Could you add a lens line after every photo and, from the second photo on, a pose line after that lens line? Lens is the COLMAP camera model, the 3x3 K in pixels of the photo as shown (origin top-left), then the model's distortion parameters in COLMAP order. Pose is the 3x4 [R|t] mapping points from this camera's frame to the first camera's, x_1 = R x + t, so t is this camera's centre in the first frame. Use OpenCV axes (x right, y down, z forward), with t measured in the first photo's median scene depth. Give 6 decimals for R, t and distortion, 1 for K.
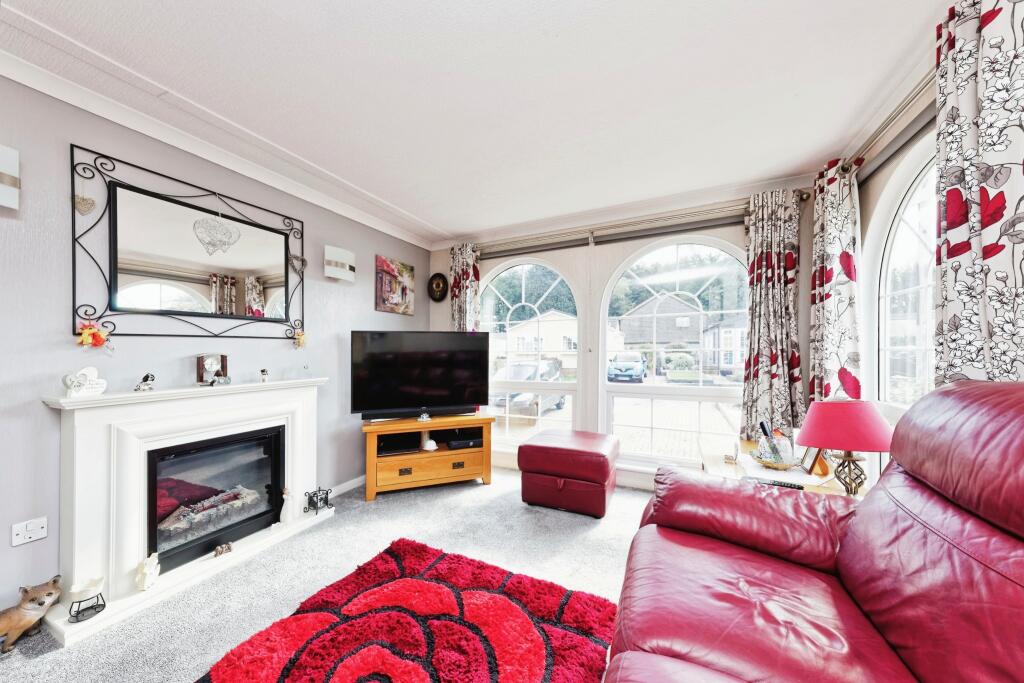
lens RADIAL K [[348.4, 0, 503.9], [0, 348.4, 352.2], [0, 0, 1]] dist [0.014563, -0.003069]
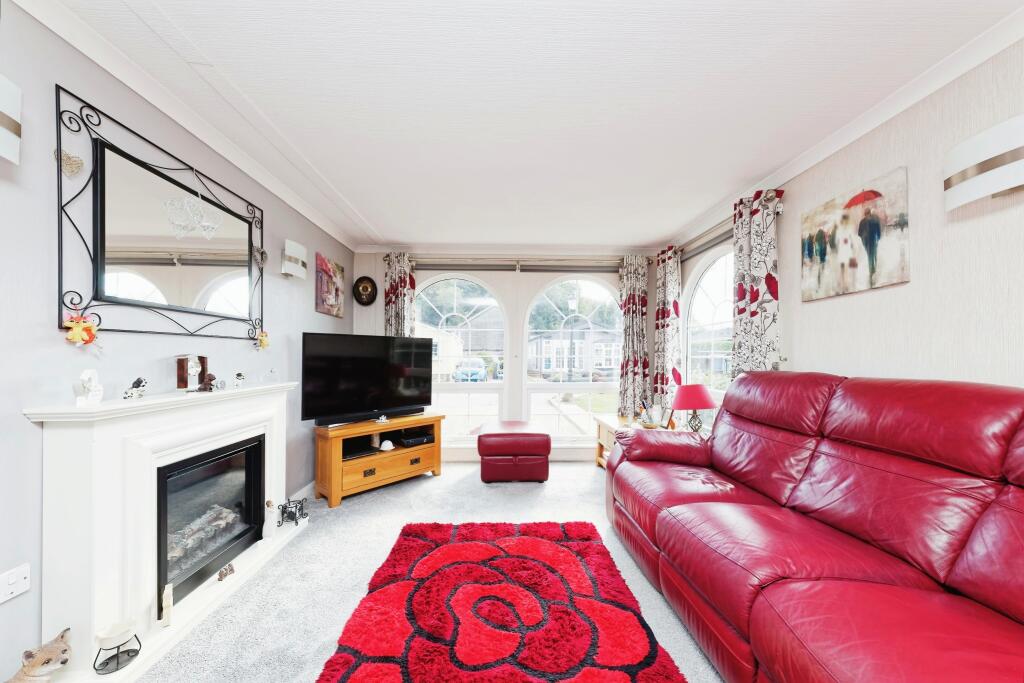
lens RADIAL K [[346.0, 0, 509.6], [0, 346.0, 361.1], [0, 0, 1]] dist [0.000909, -0.000096]
pose [[0.883250, 0.003981, 0.468885, -0.453134], [-0.007897, 0.999948, 0.006386, 0.006376], [-0.468836, -0.009343, 0.883236, -0.098213]]
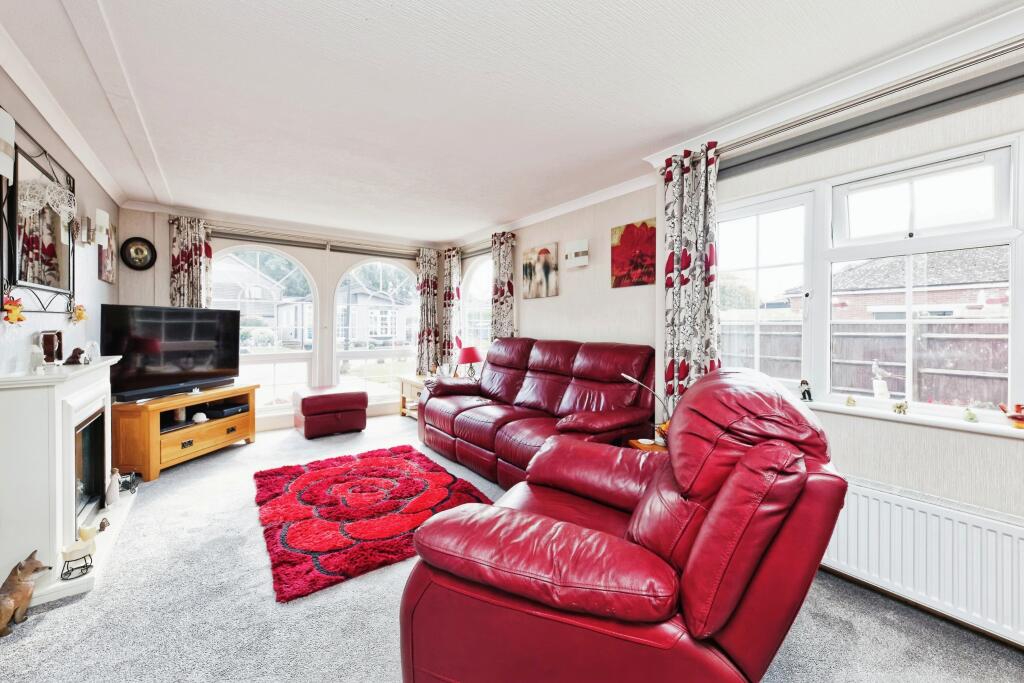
lens RADIAL K [[384.2, 0, 513.4], [0, 384.2, 330.4], [0, 0, 1]] dist [0.000477, 0.000001]
pose [[0.452218, -0.002532, 0.891904, -0.984084], [-0.005880, 0.999966, 0.005820, -0.008141], [-0.891888, -0.007877, 0.452188, -0.427709]]
